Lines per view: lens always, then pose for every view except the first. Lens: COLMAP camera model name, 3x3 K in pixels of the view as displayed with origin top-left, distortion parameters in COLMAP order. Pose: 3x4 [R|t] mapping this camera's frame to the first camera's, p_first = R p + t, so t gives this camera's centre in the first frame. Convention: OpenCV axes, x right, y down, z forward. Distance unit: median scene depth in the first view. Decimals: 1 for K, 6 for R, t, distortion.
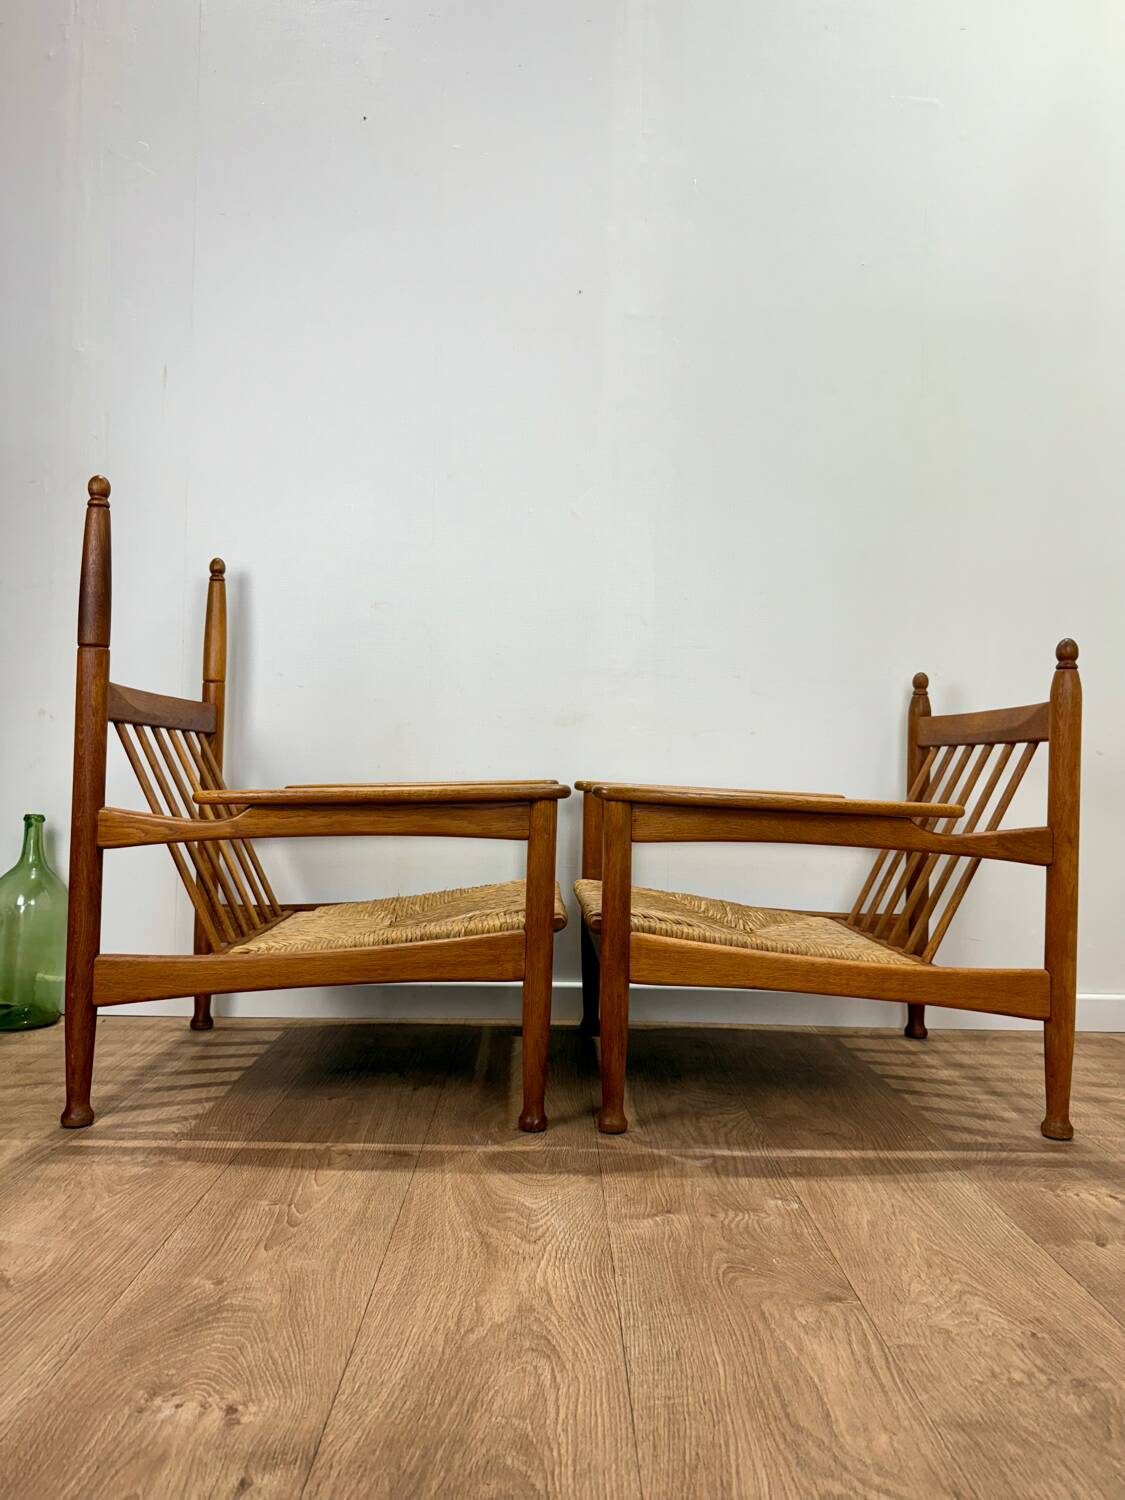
lens RADIAL K [[1068.5, 0, 562.5], [0, 1068.5, 750.0], [0, 0, 1]] dist [0.004978, -0.009089]
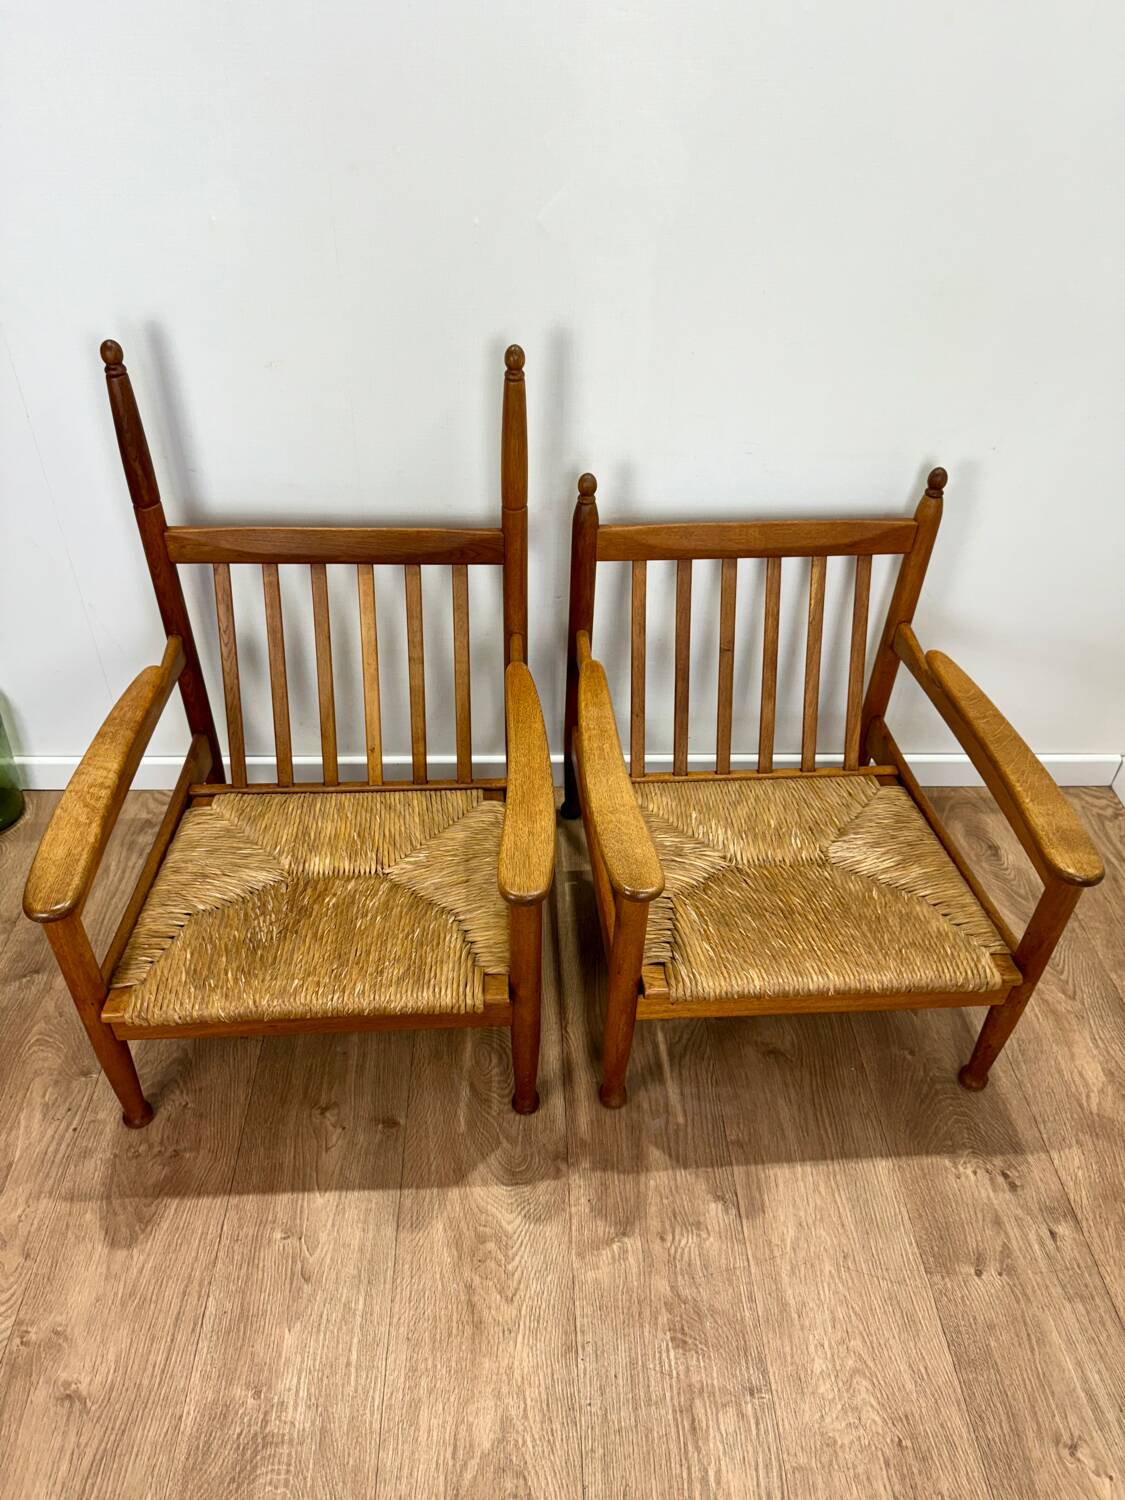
lens RADIAL K [[1051.8, 0, 560.2], [0, 1051.8, 768.8], [0, 0, 1]] dist [0.002607, -0.011817]
pose [[0.999655, -0.012417, 0.023156, 0.009190], [-0.005875, 0.753345, 0.657599, -0.831133], [-0.025610, -0.657508, 0.753012, 0.542204]]
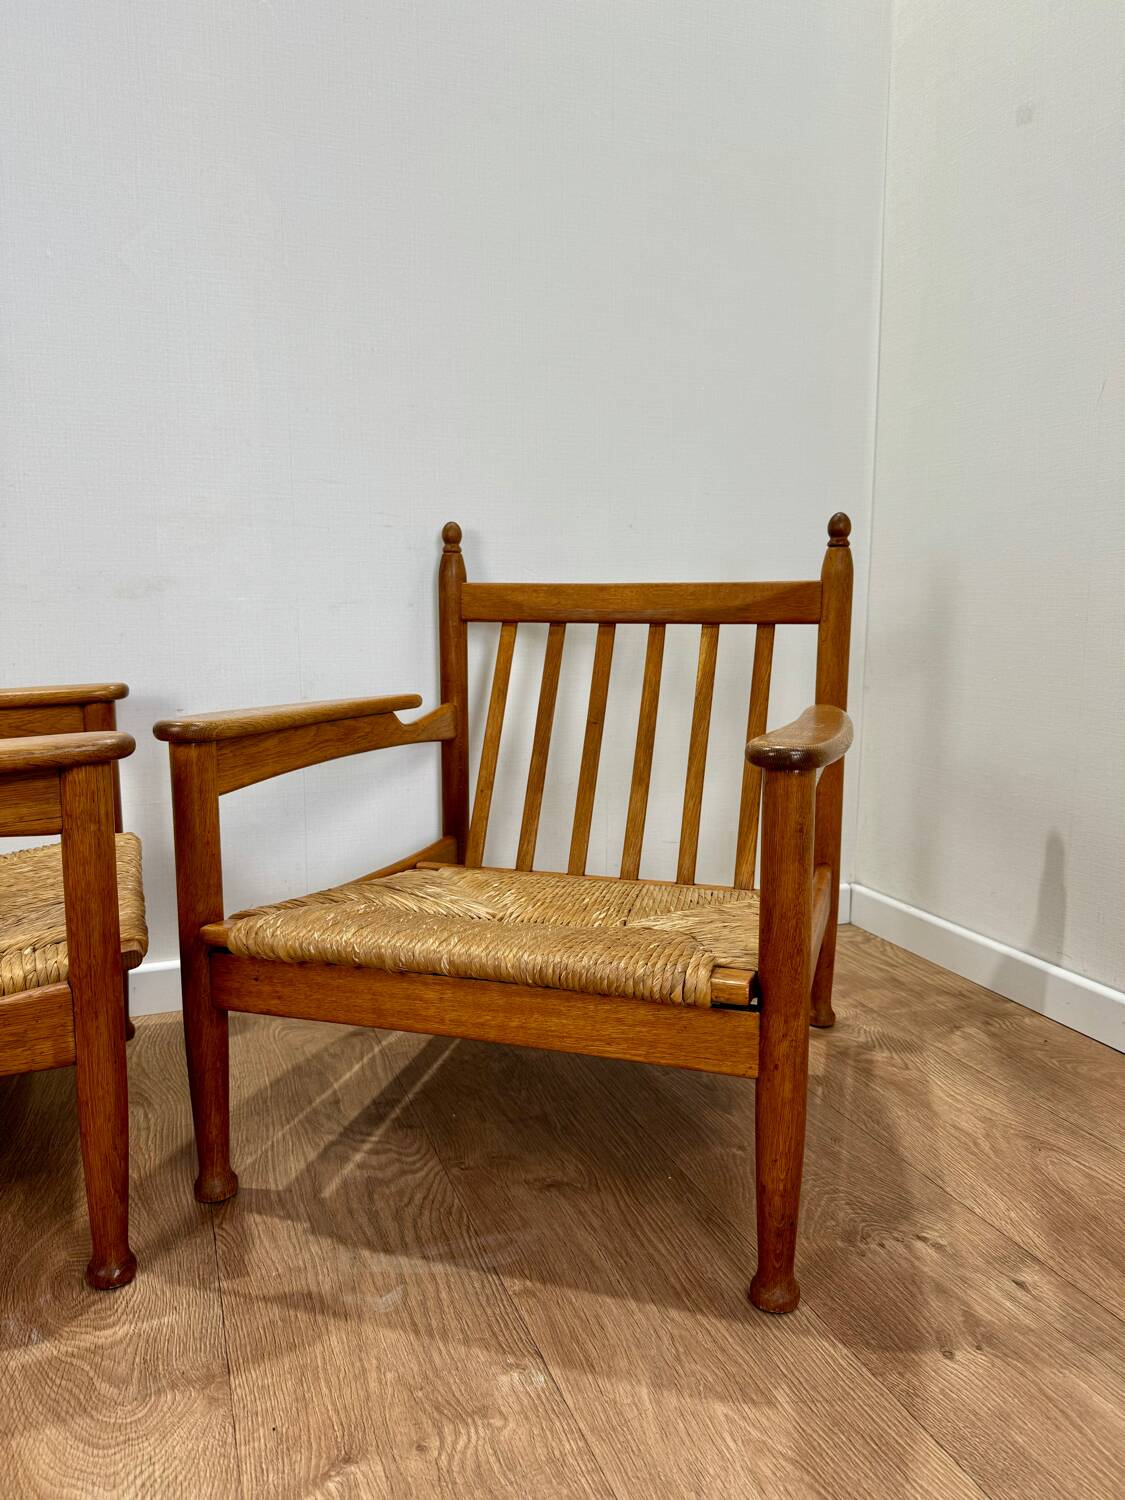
lens RADIAL K [[1068.5, 0, 562.5], [0, 1068.5, 750.0], [0, 0, 1]] dist [0.004978, -0.009089]
pose [[0.937428, -0.070146, 0.341040, 0.039919], [0.012940, 0.985838, 0.167200, -0.078152], [-0.347938, -0.152325, 0.925060, 0.529644]]
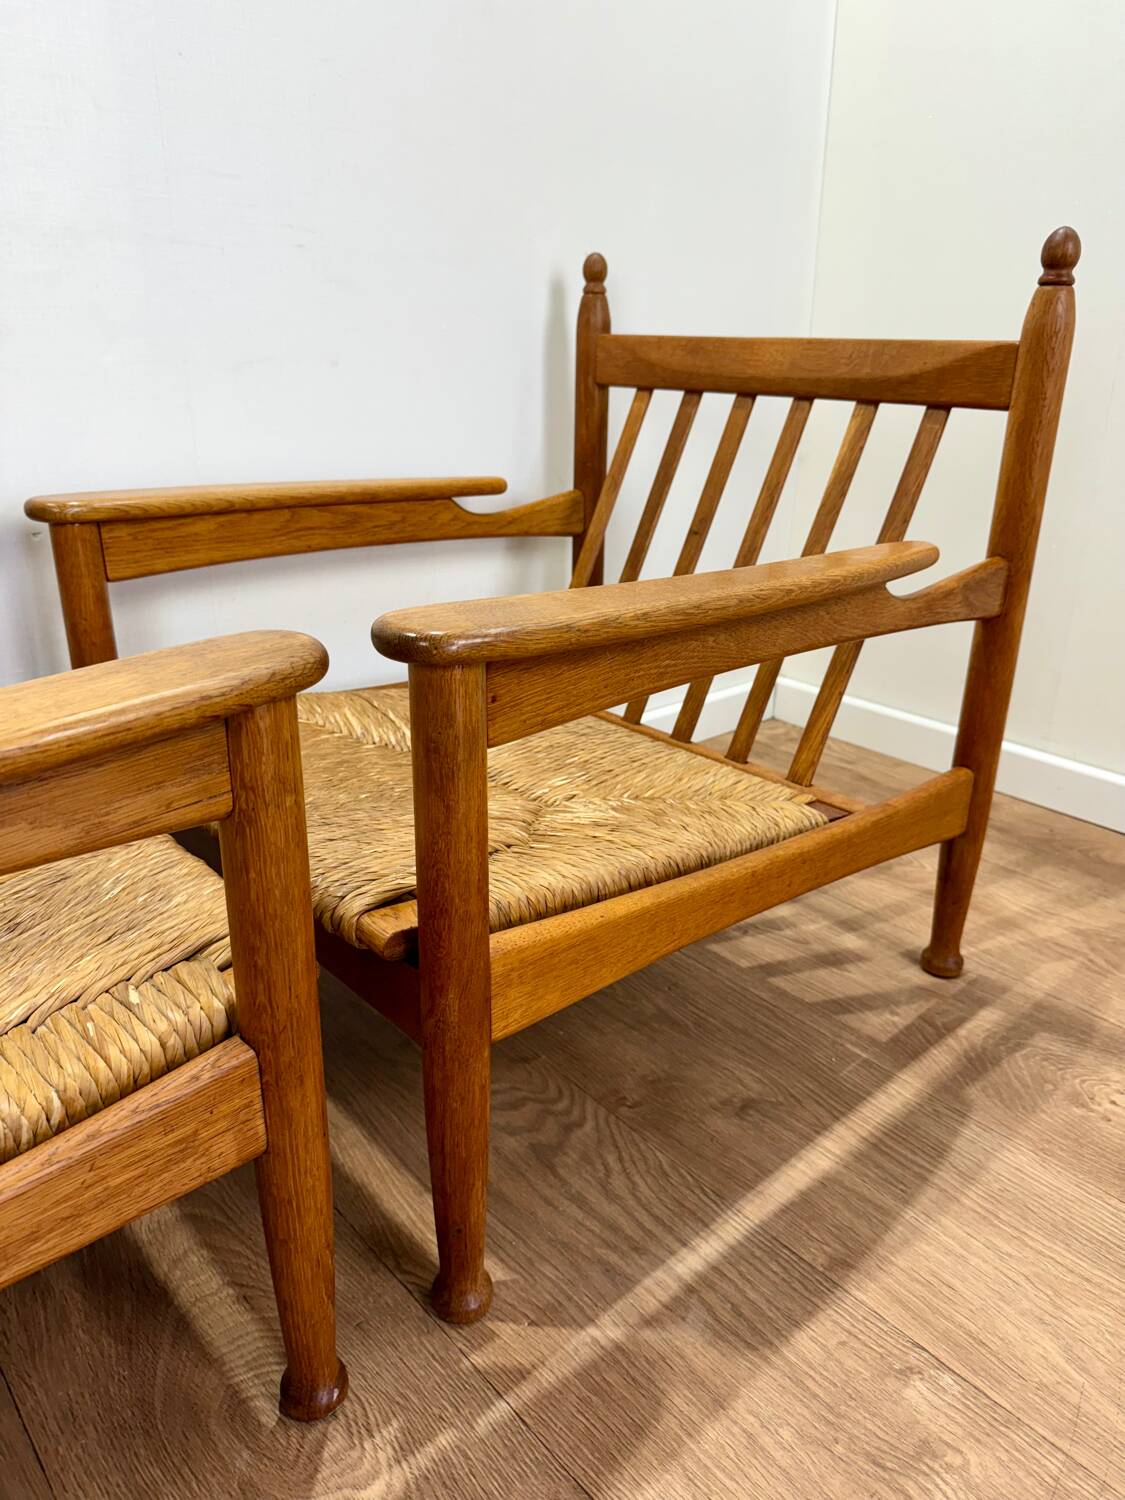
lens RADIAL K [[1051.8, 0, 560.2], [0, 1051.8, 768.8], [0, 0, 1]] dist [0.002607, -0.011817]
pose [[0.766851, -0.250484, 0.590929, -0.202196], [-0.006031, 0.917848, 0.396886, -0.082652], [-0.641797, -0.307916, 0.702342, 1.007787]]
